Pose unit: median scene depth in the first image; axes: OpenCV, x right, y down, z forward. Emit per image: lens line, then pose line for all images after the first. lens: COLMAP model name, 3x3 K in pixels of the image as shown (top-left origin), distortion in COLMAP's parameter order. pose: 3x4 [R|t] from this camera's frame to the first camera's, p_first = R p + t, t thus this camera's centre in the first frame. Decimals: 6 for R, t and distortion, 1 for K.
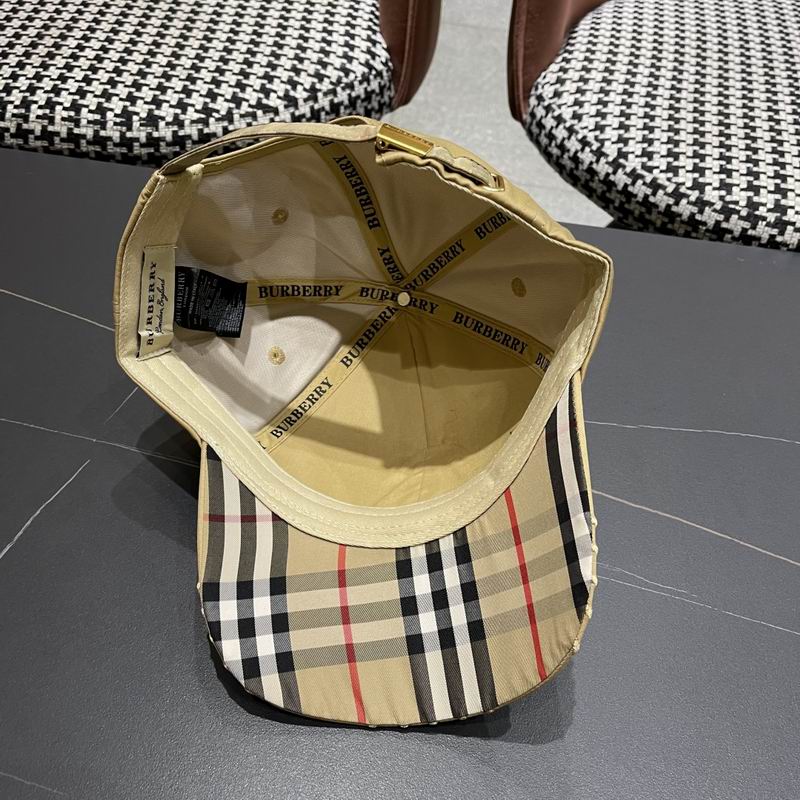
lens RADIAL K [[832.4, 0, 413.0], [0, 832.4, 413.0], [0, 0, 1]] dist [0.018870, 0.000000]
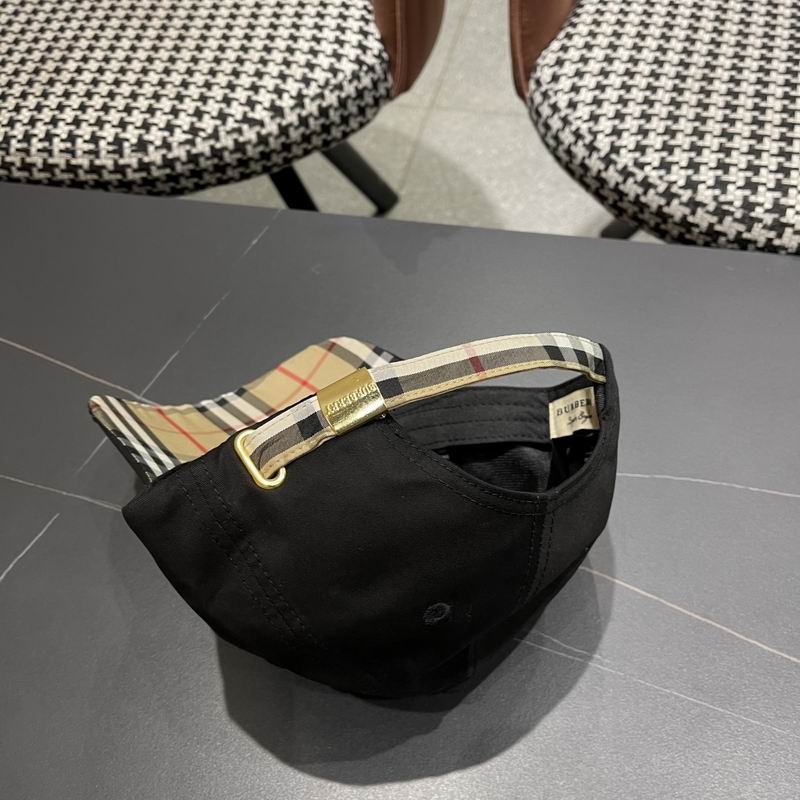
lens RADIAL K [[832.4, 0, 403.6], [0, 832.4, 411.2], [0, 0, 1]] dist [0.018870, 0.000000]
pose [[0.987160, -0.010767, -0.159371, 0.162103], [0.028864, 0.993325, 0.111678, -0.127391], [0.157105, -0.114844, 0.980882, 0.003740]]
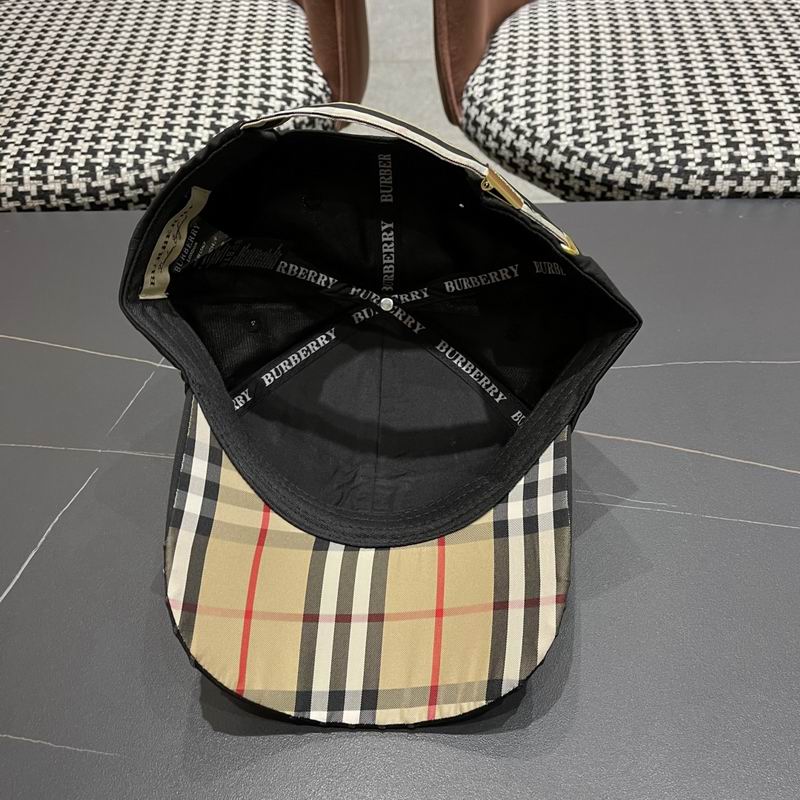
lens RADIAL K [[832.4, 0, 401.0], [0, 832.4, 414.9], [0, 0, 1]] dist [0.018870, 0.000000]
pose [[0.989378, -0.145369, 0.000154, 0.004777], [0.145188, 0.988092, -0.050931, 0.067361], [0.007252, 0.050412, 0.998702, -0.046987]]
